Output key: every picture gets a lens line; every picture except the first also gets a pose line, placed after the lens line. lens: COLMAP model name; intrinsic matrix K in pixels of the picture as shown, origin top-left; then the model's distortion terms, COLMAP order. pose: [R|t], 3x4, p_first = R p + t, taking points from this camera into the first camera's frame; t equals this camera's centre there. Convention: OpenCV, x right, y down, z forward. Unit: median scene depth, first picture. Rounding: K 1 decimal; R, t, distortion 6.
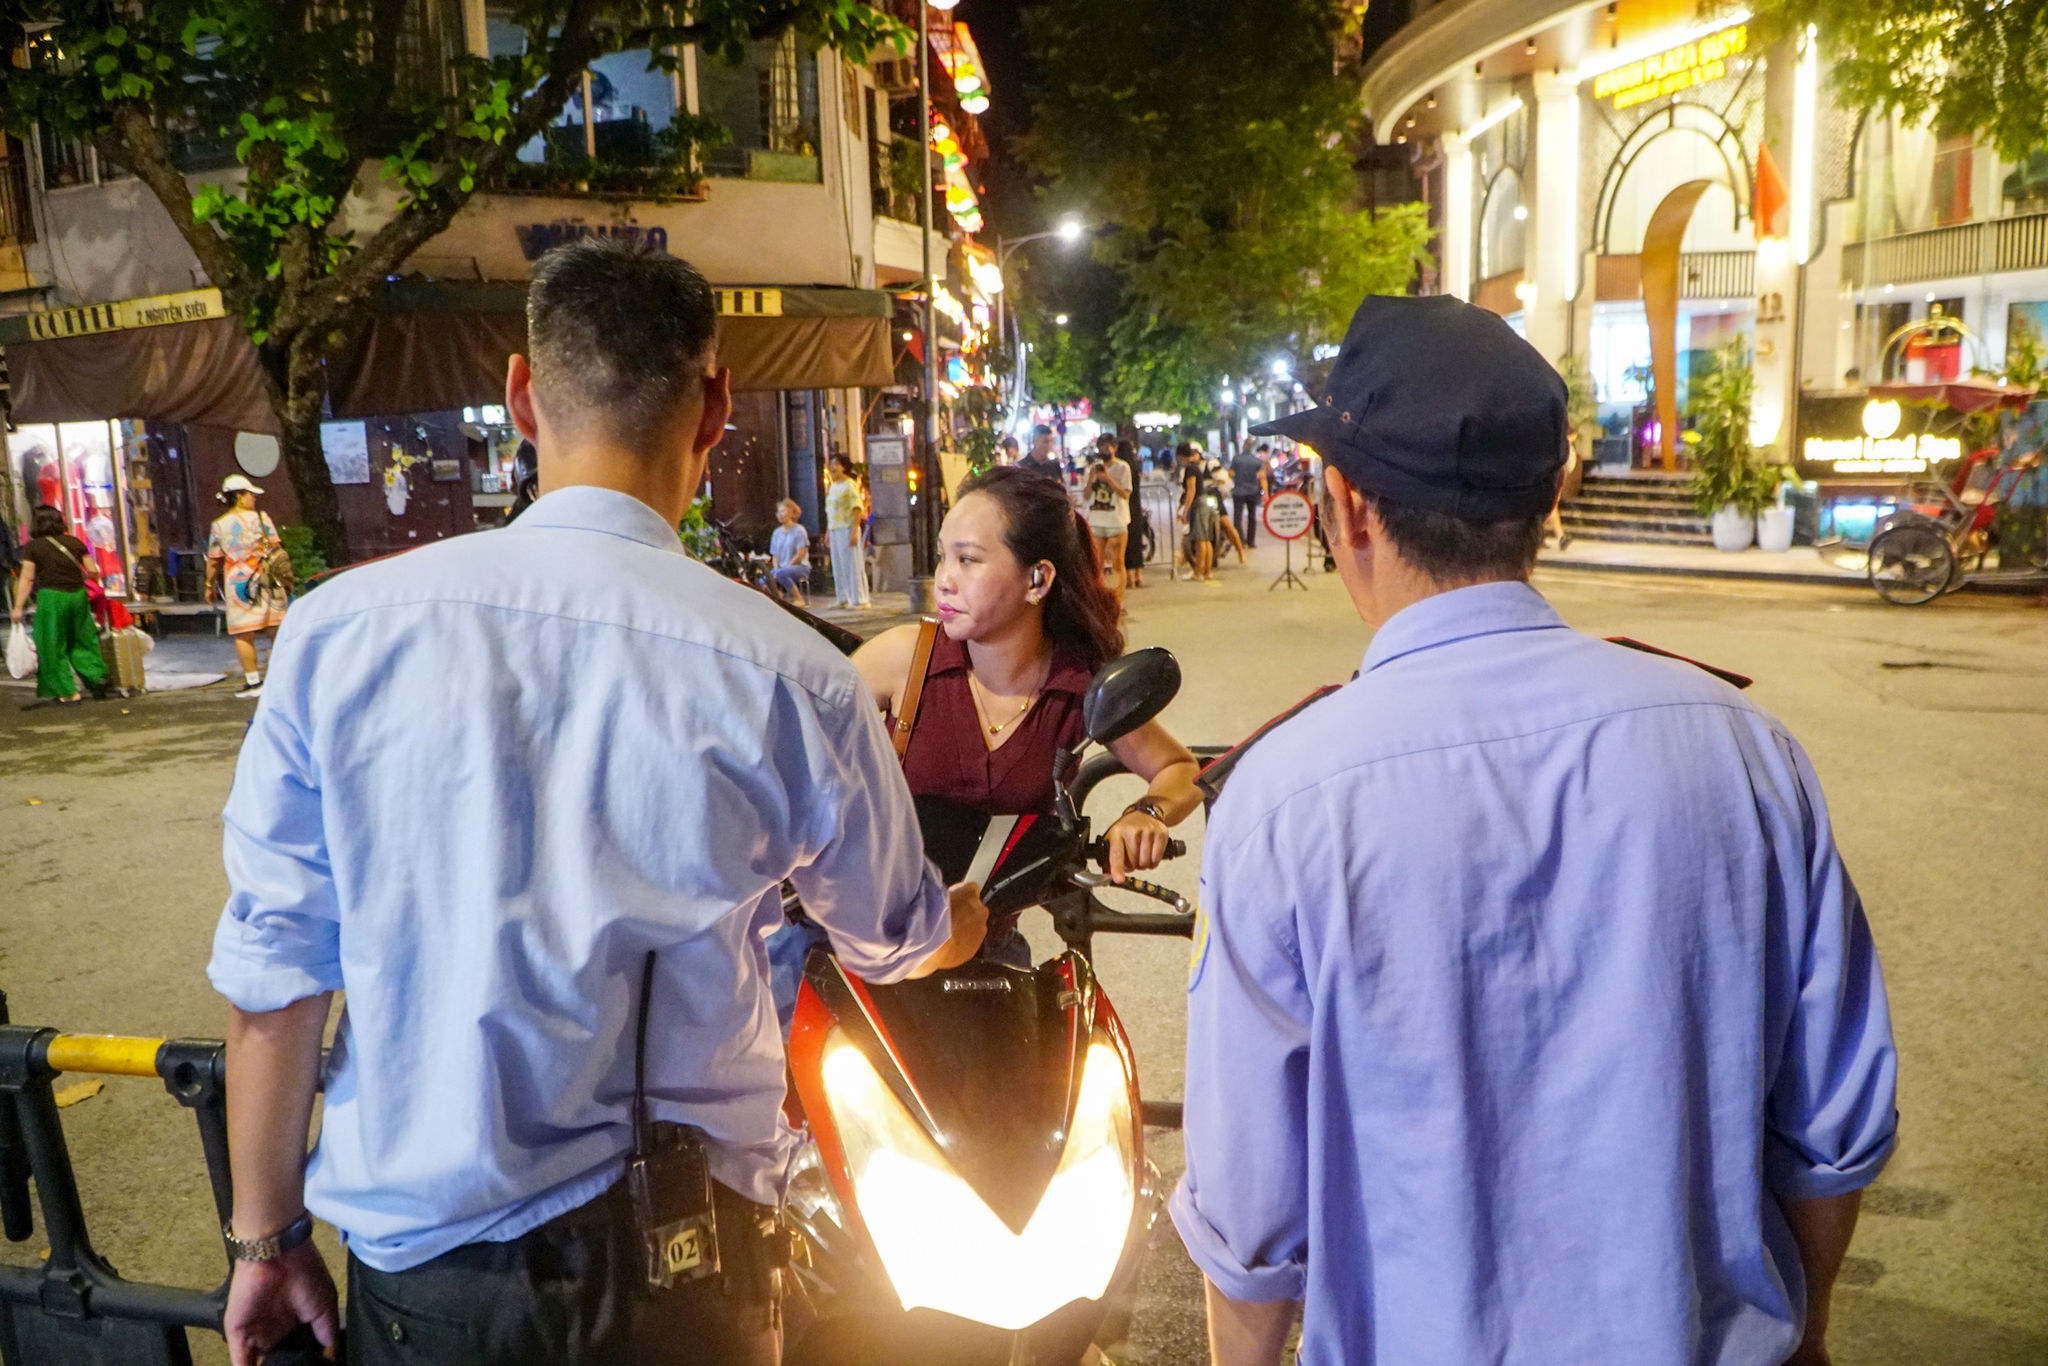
lens RADIAL K [[1608.2, 0, 1024.0], [0, 1608.2, 683.0], [0, 0, 1]] dist [0.004583, -0.004998]
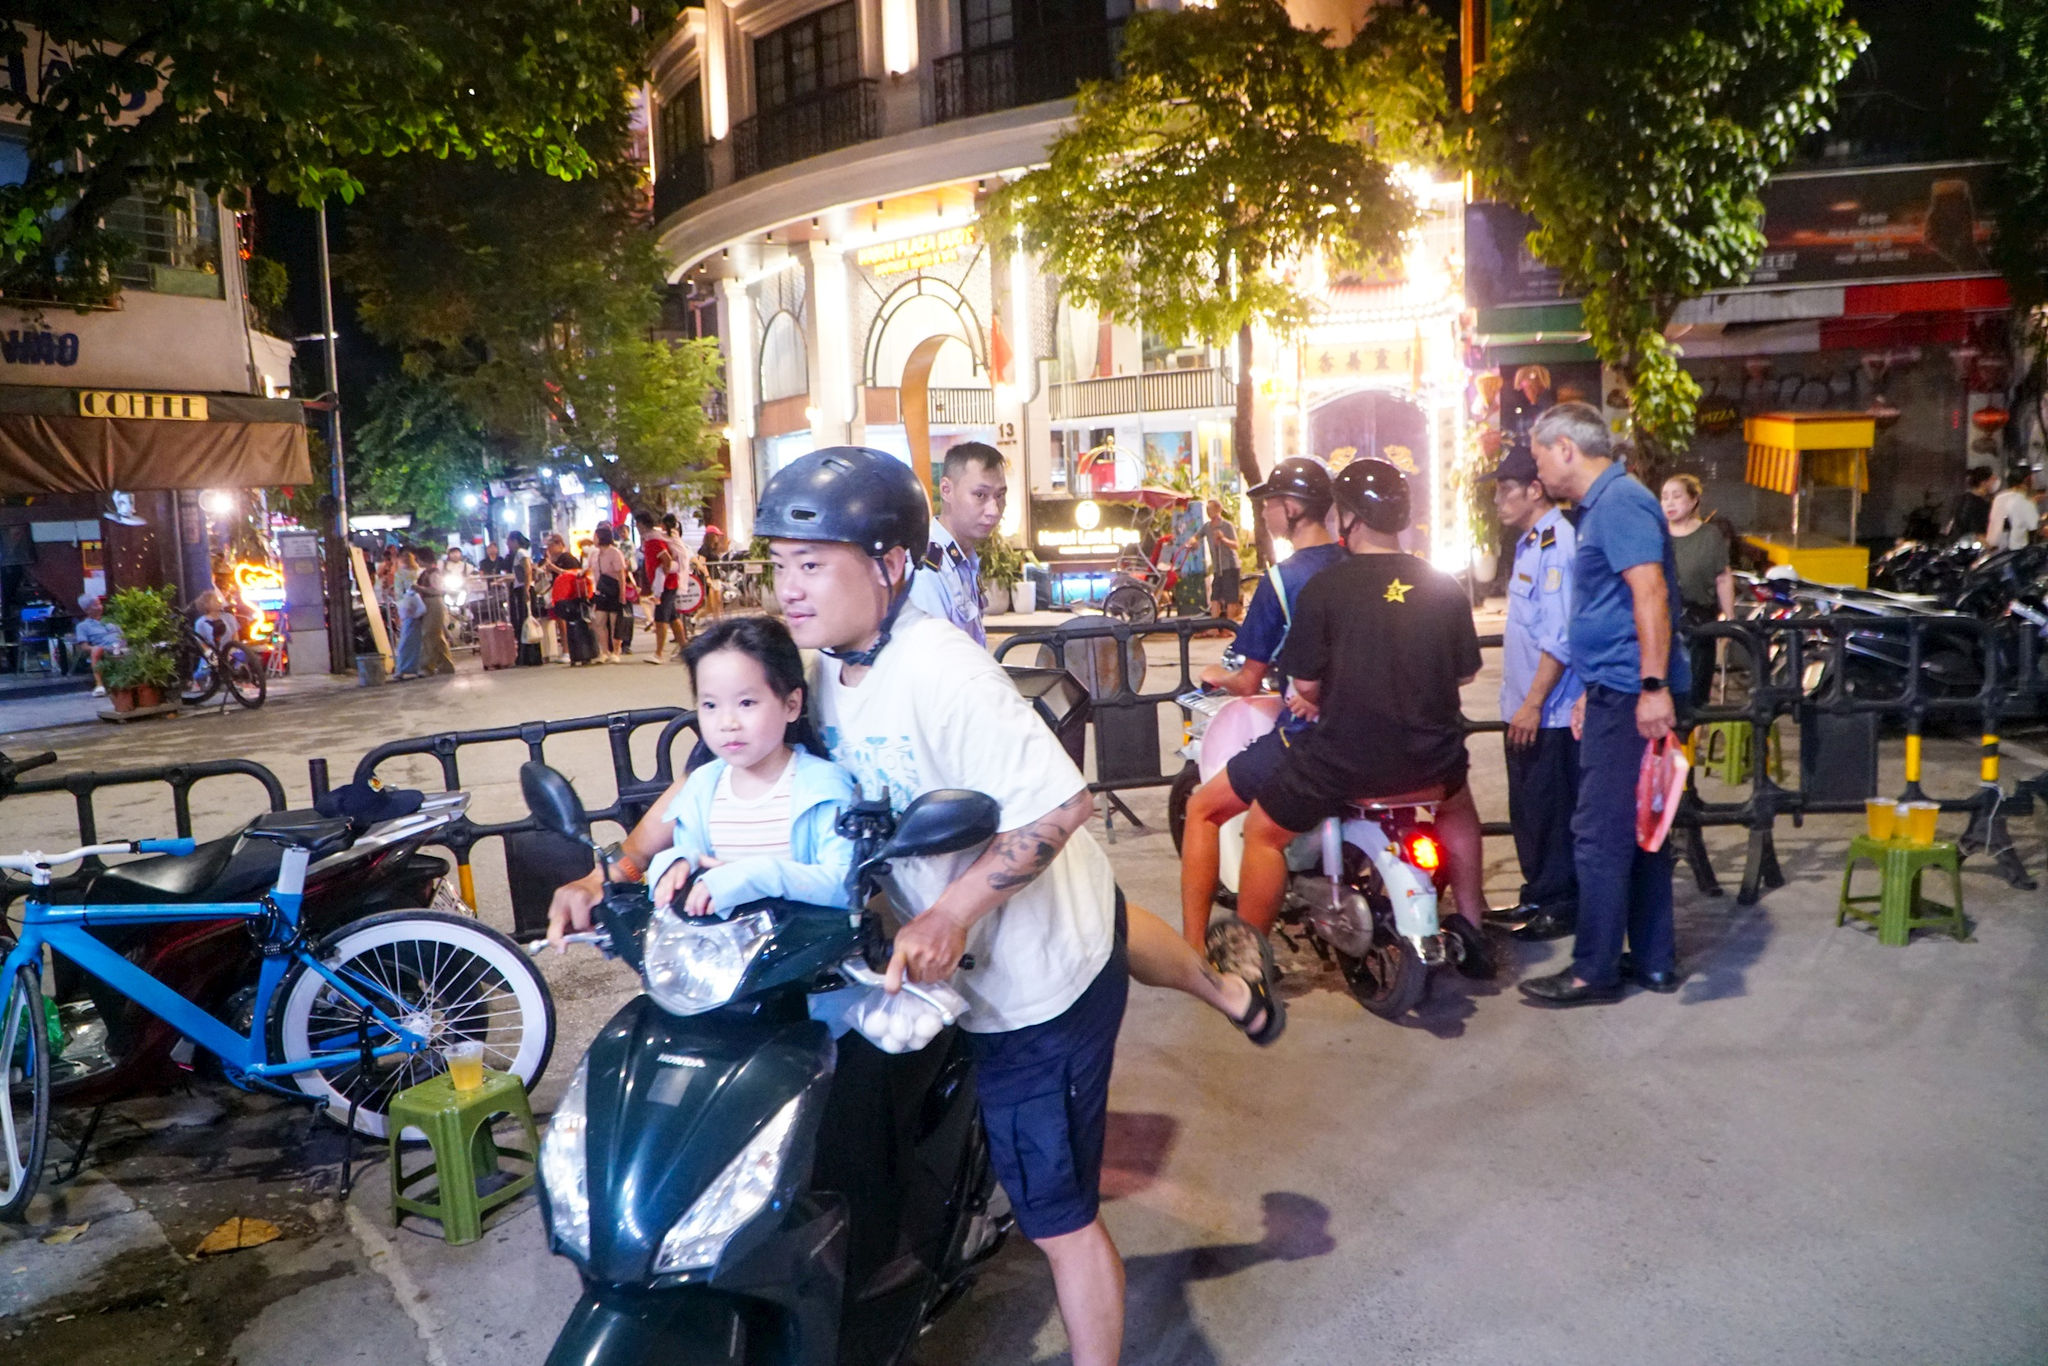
lens RADIAL K [[1608.2, 0, 1024.0], [0, 1608.2, 683.0], [0, 0, 1]] dist [0.004583, -0.004998]
pose [[0.880291, -0.049223, 0.471873, -0.145586], [0.079461, 0.995851, -0.044355, 0.029893], [-0.467732, 0.076541, 0.880550, -0.150695]]
